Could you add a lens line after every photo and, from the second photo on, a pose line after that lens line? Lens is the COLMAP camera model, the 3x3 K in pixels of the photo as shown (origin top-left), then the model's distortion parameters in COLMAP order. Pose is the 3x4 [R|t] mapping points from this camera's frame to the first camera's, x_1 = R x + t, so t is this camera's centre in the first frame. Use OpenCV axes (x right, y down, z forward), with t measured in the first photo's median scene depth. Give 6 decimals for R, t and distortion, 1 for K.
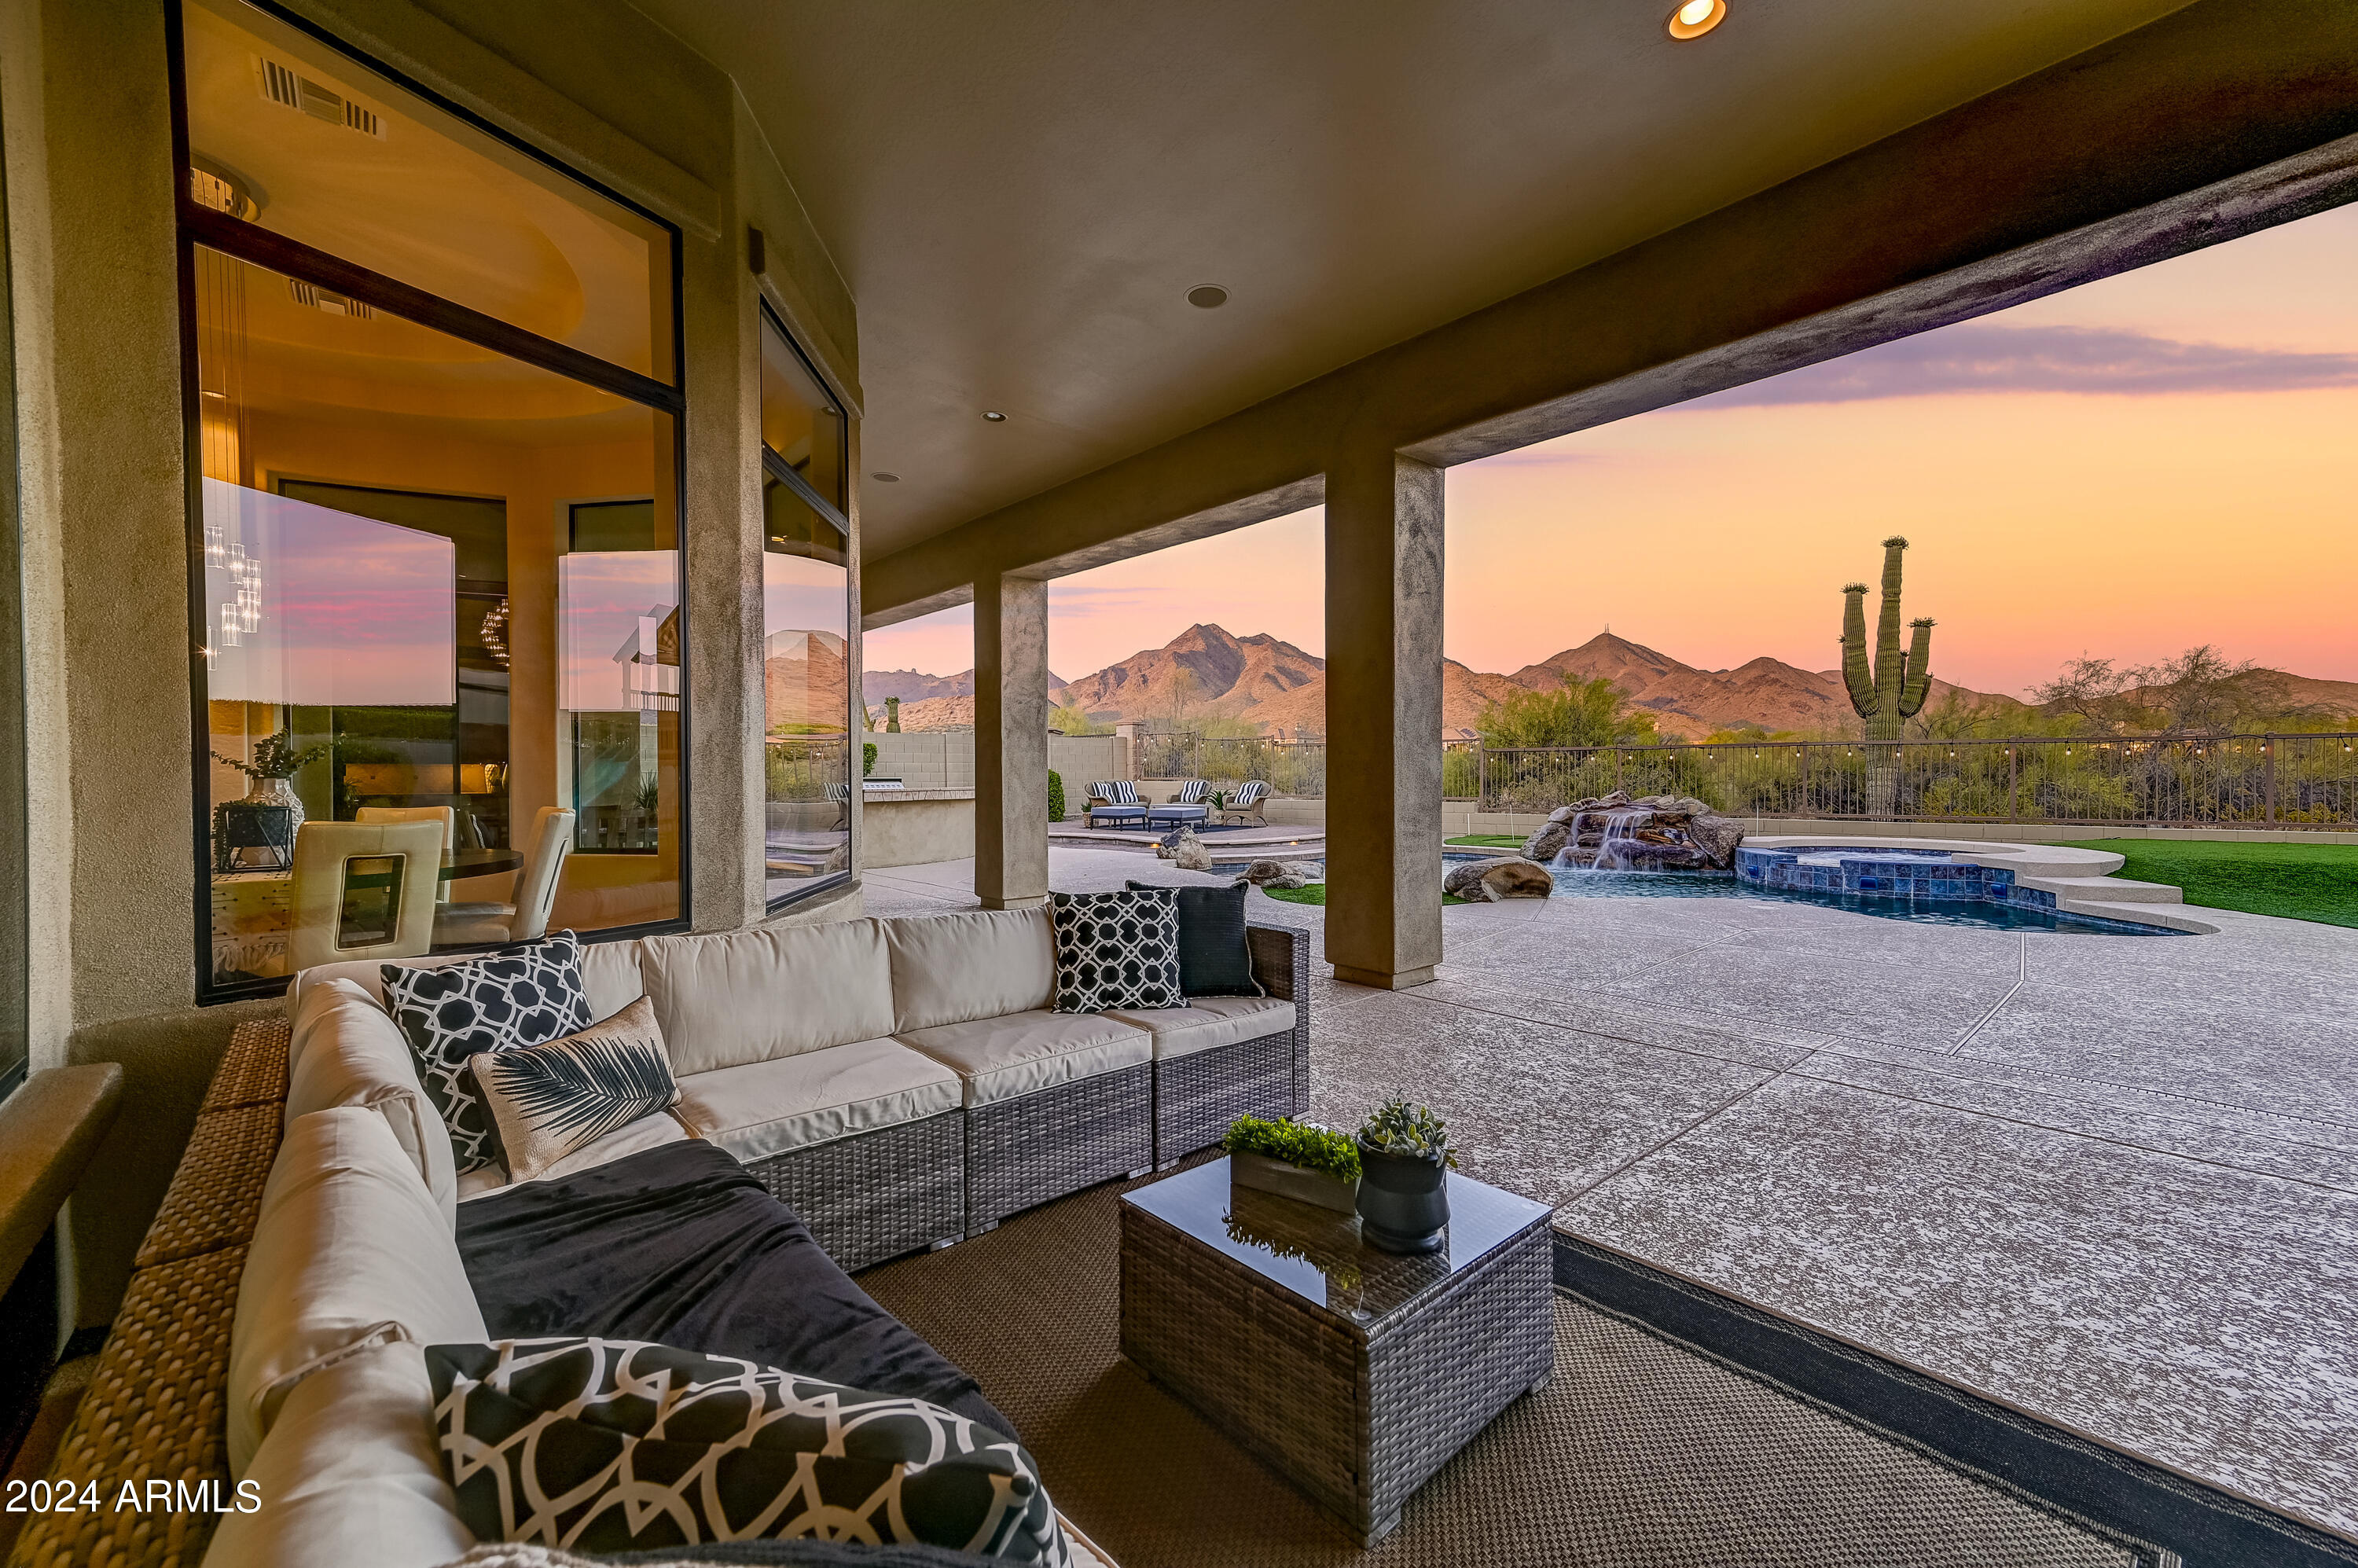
lens RADIAL K [[925.8, 0, 1179.0], [0, 925.8, 784.0], [0, 0, 1]] dist [0.019514, 0.000095]
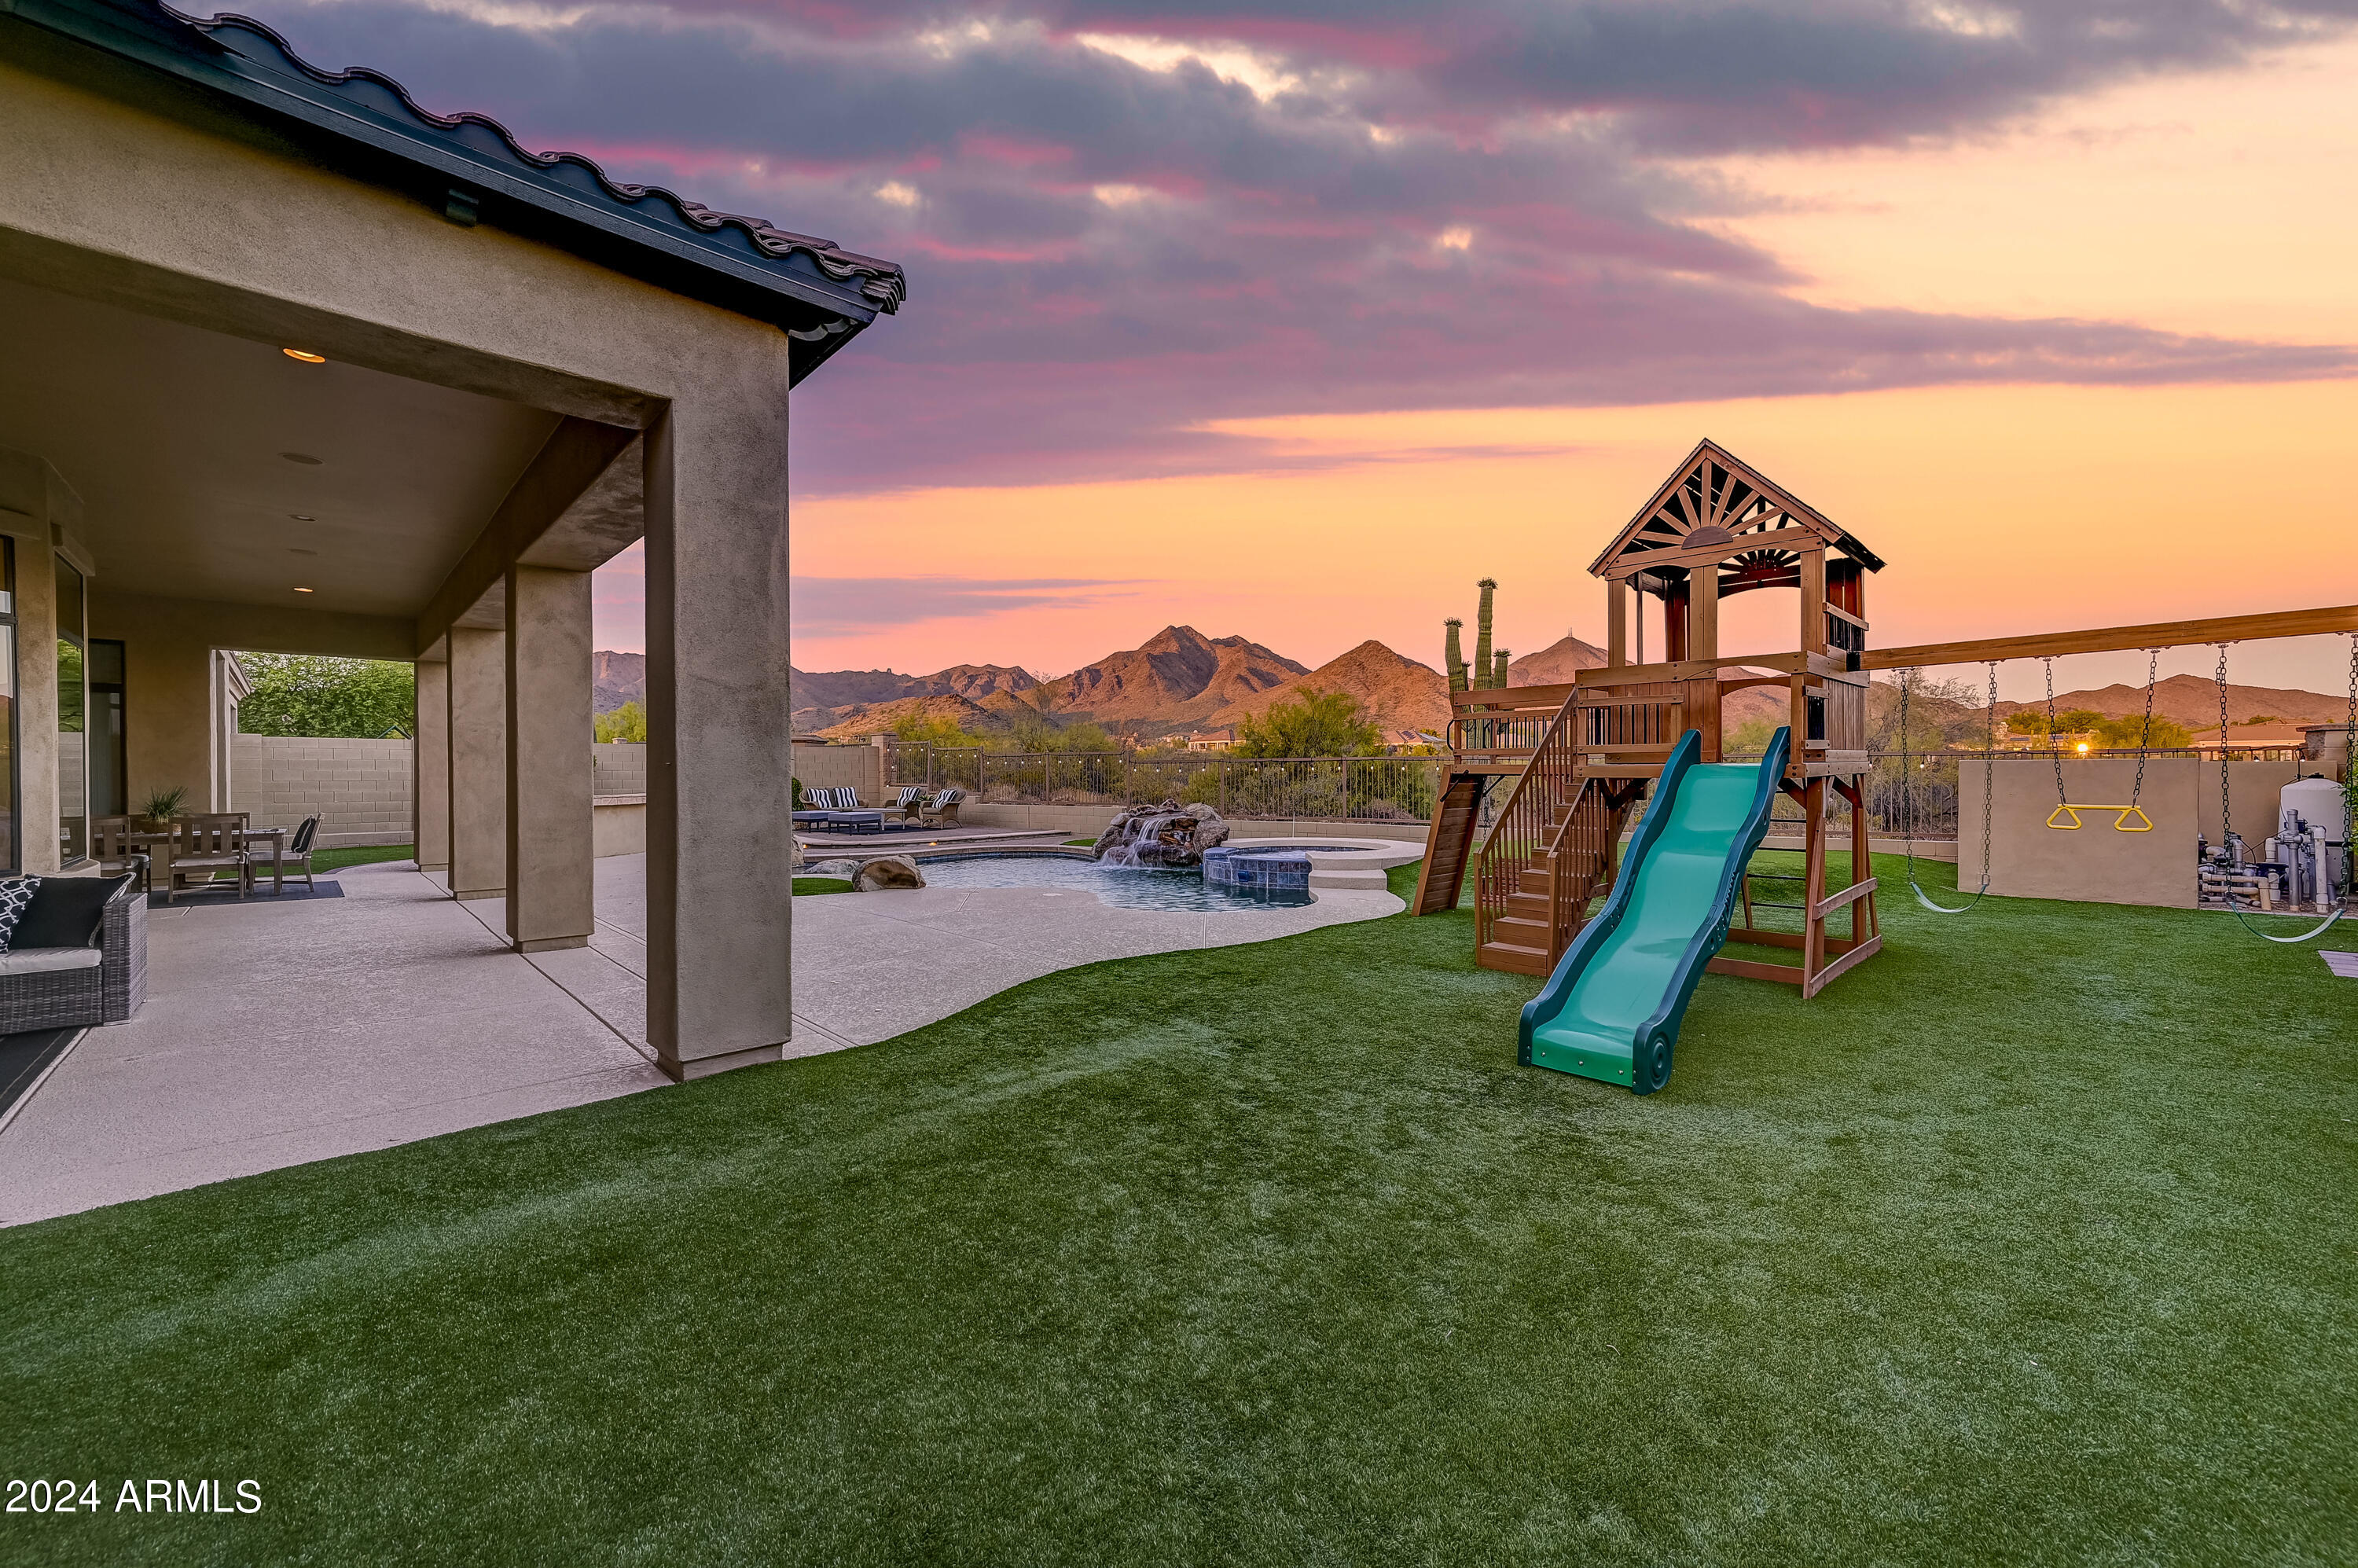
lens RADIAL K [[911.6, 0, 1179.0], [0, 911.6, 784.0], [0, 0, 1]] dist [0.013763, -0.000020]
pose [[0.999663, 0.001330, 0.025922, 0.476630], [-0.001350, 0.999999, 0.000773, -0.012985], [-0.025921, -0.000808, 0.999664, -0.159637]]
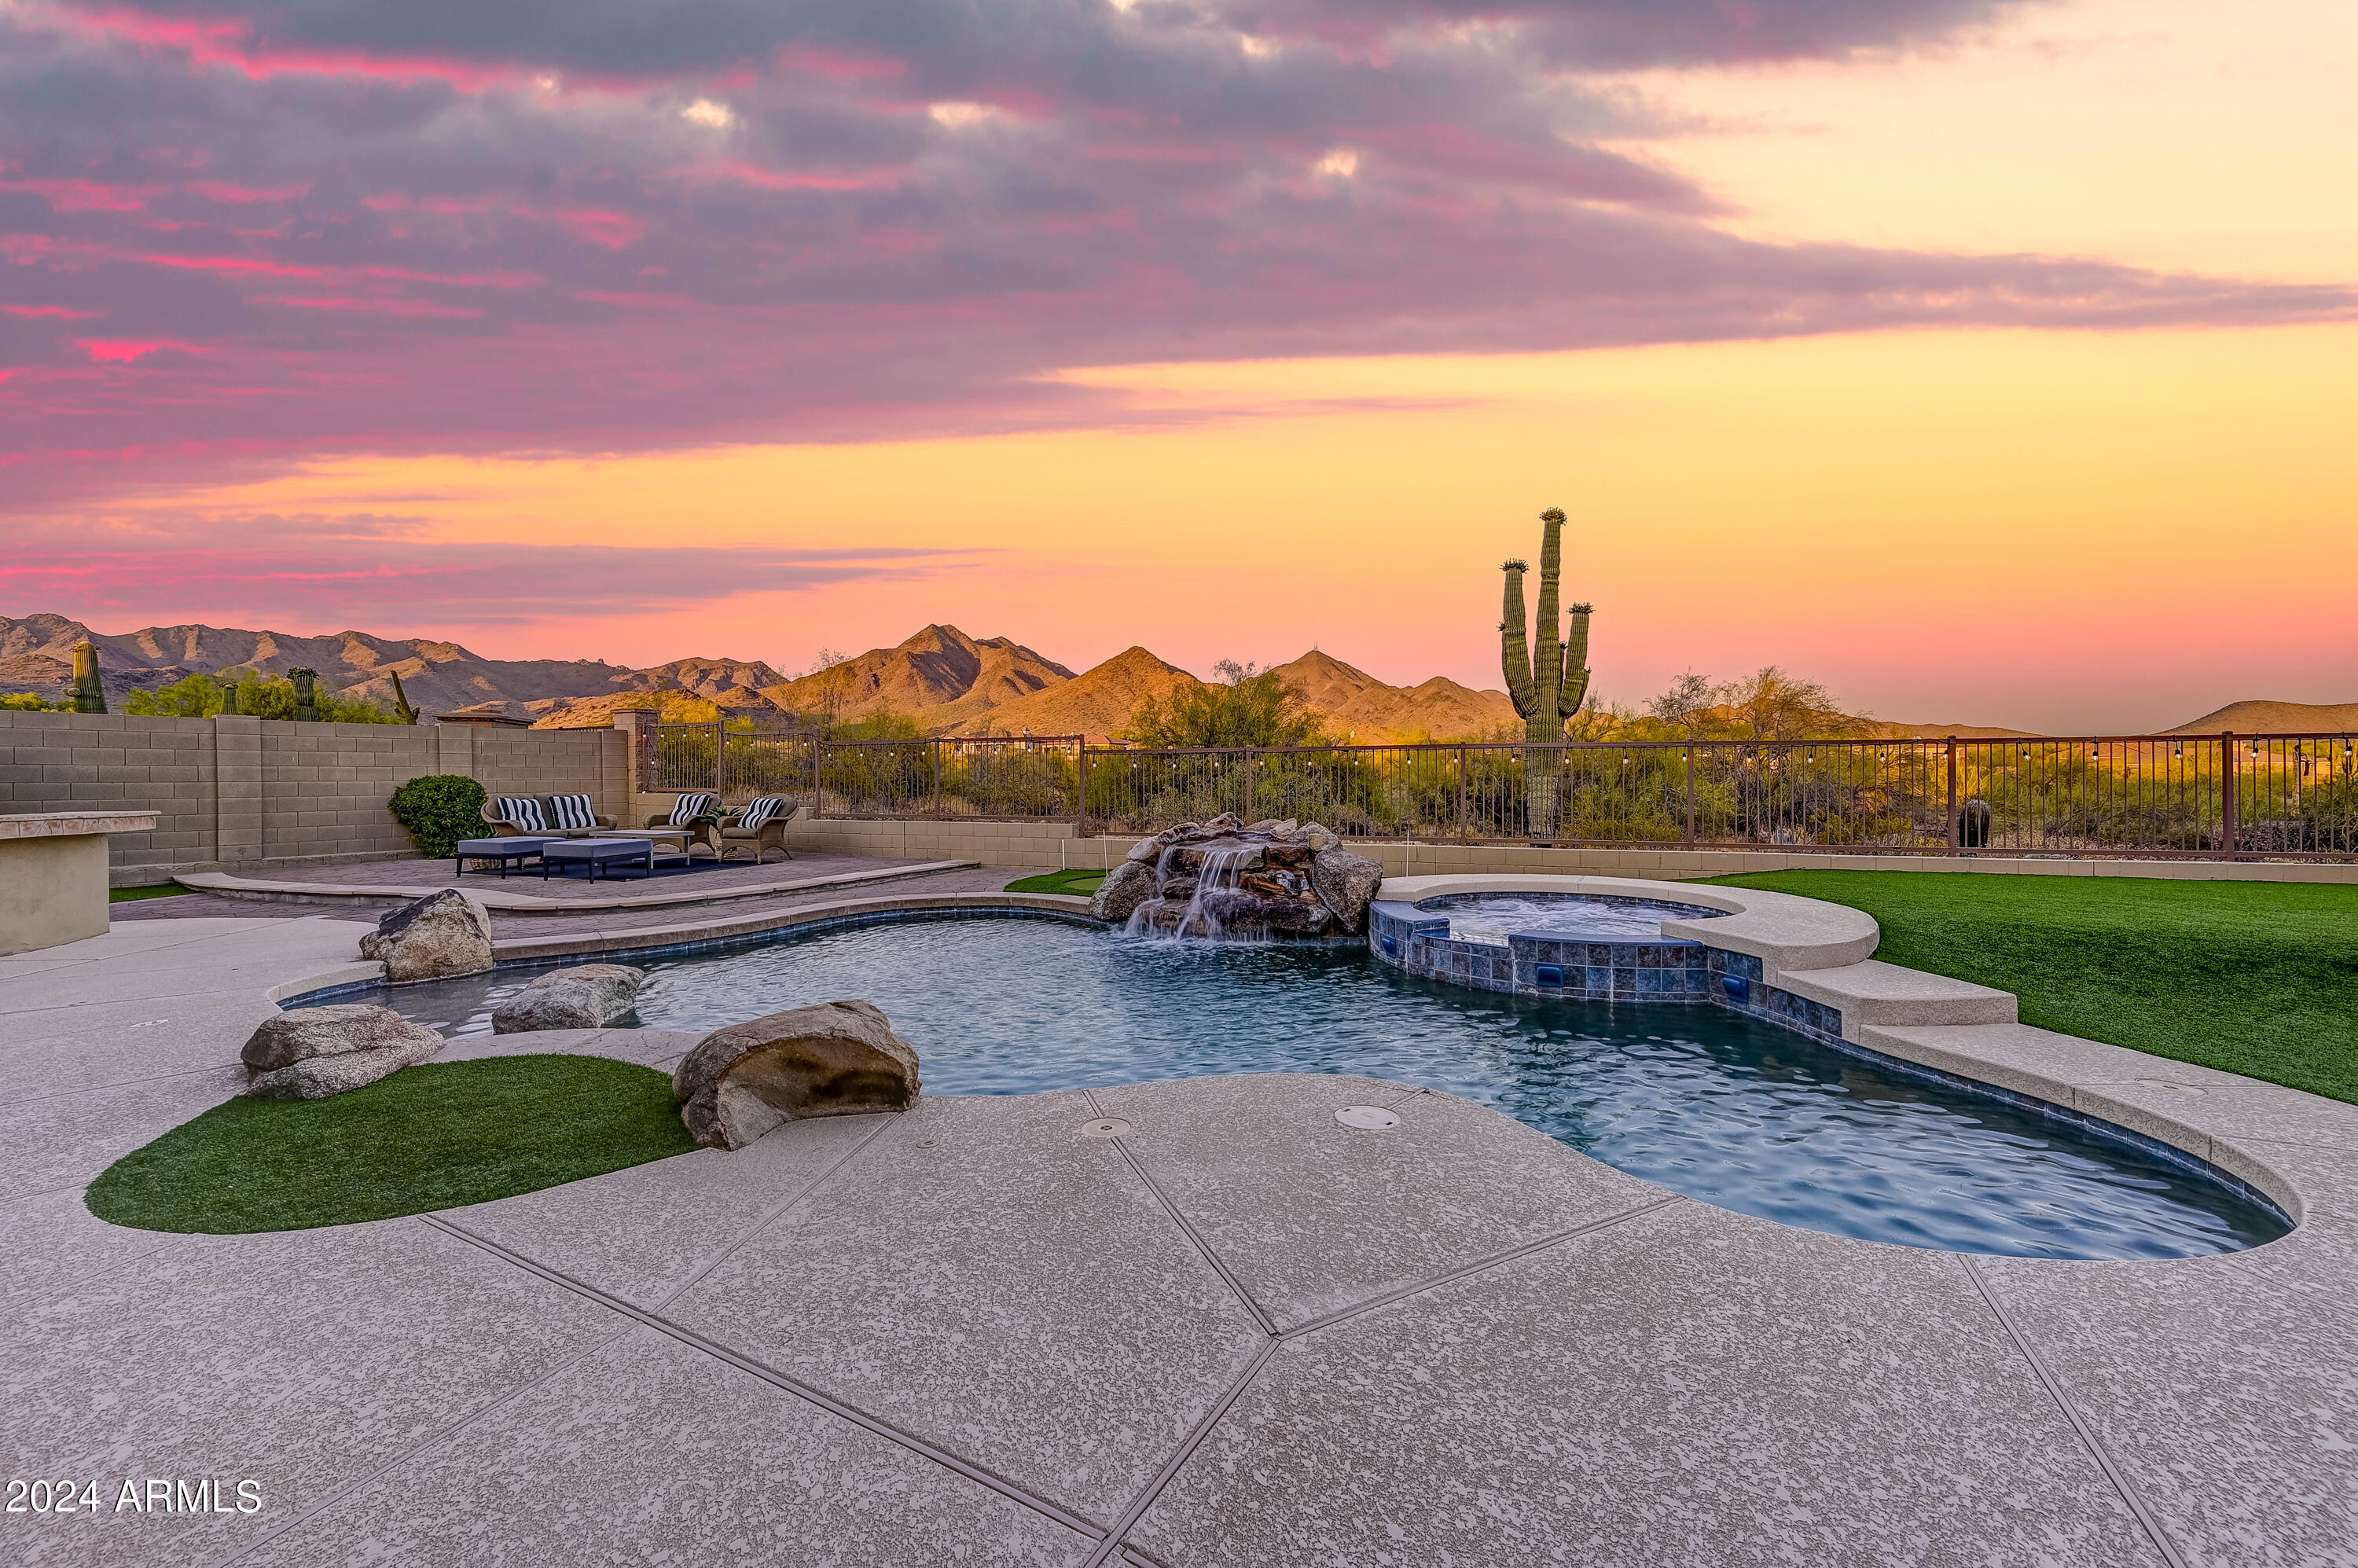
lens RADIAL K [[911.6, 0, 1179.0], [0, 911.6, 784.0], [0, 0, 1]] dist [0.013763, -0.000020]
pose [[0.960652, -0.002168, 0.277748, 0.266088], [0.003173, 0.999990, -0.003168, -0.011809], [-0.277738, 0.003925, 0.960649, 0.386356]]
